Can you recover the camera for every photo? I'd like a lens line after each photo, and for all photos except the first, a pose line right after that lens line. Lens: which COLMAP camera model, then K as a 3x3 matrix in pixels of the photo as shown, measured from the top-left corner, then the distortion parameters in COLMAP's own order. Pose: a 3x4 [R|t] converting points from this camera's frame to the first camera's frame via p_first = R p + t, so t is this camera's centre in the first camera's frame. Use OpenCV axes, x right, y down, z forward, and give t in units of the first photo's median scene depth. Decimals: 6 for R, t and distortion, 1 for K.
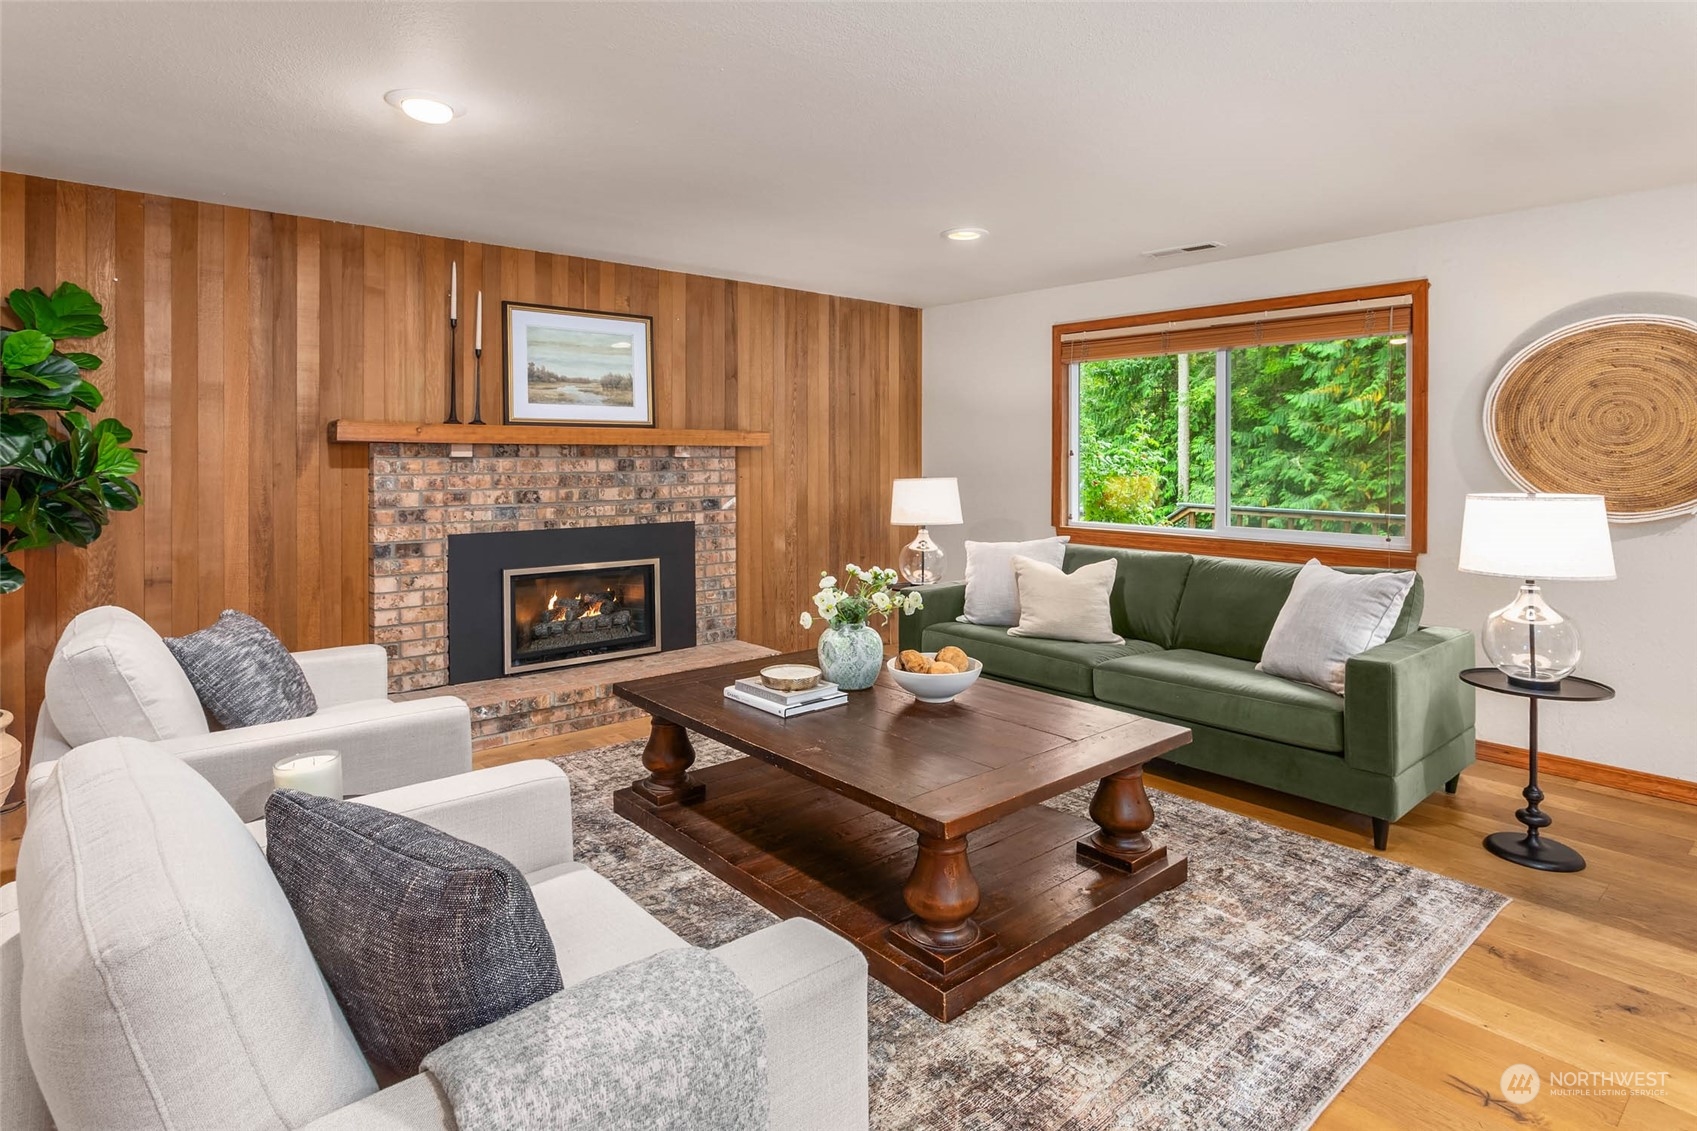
lens RADIAL K [[952.2, 0, 833.1], [0, 952.2, 427.0], [0, 0, 1]] dist [-0.002739, -0.000600]
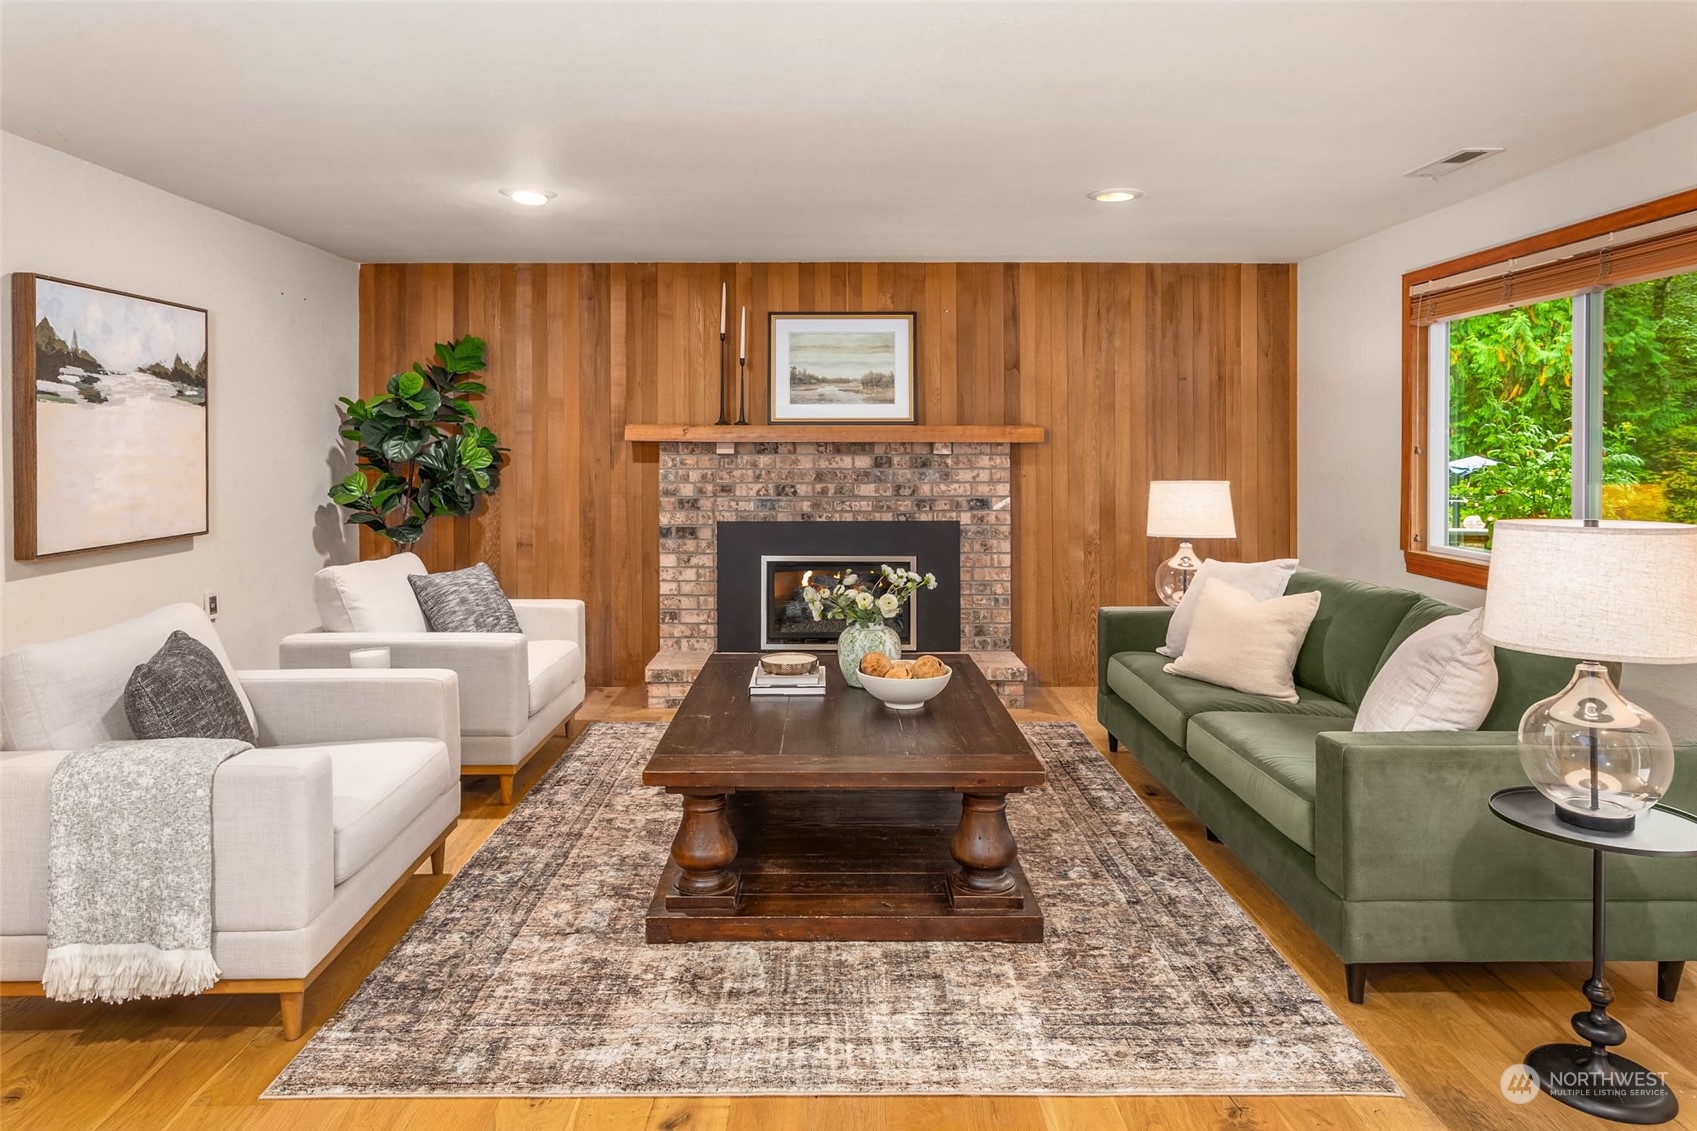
lens RADIAL K [[1112.0, 0, 736.3], [0, 1112.0, 404.9], [0, 0, 1]] dist [-0.004422, 0.002851]
pose [[0.725665, -0.026807, -0.687525, 0.522483], [0.022105, 0.999633, -0.015644, -0.005980], [0.687692, -0.003846, 0.725992, 0.037550]]
